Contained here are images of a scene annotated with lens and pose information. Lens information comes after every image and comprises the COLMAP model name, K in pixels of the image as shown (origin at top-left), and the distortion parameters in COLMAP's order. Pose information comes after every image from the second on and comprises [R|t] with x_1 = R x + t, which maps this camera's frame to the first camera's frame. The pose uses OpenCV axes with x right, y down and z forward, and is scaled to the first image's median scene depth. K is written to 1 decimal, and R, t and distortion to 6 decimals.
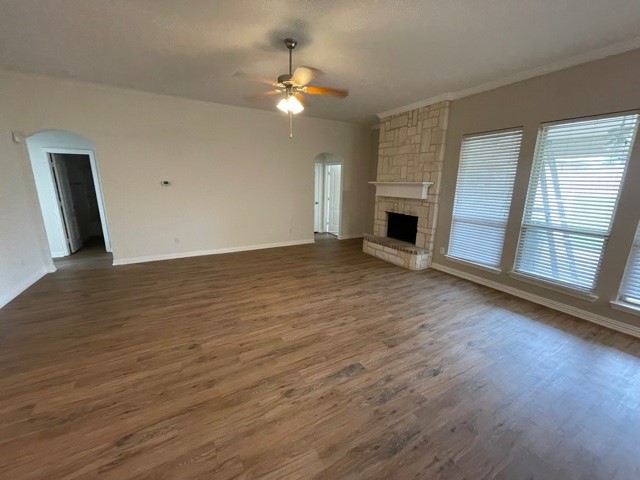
lens RADIAL K [[258.5, 0, 321.0], [0, 258.5, 240.6], [0, 0, 1]] dist [-0.001507, 0.000062]
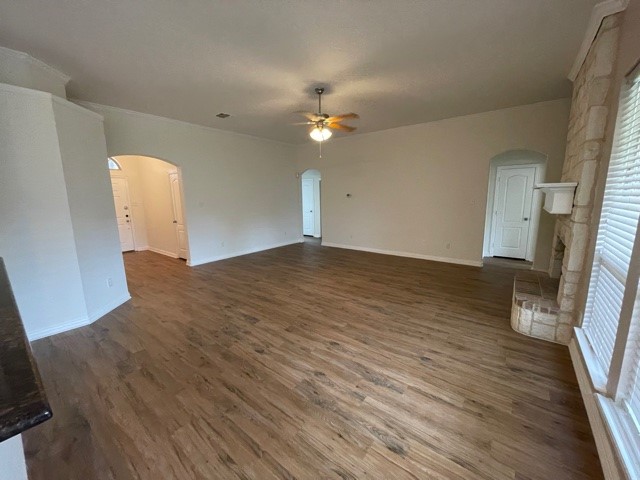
lens RADIAL K [[258.5, 0, 319.6], [0, 258.5, 241.0], [0, 0, 1]] dist [-0.001507, 0.000062]
pose [[0.376601, 0.139435, -0.915822, 0.970747], [-0.186712, 0.979744, 0.072389, -0.066458], [0.907364, 0.143733, 0.395007, 0.452190]]
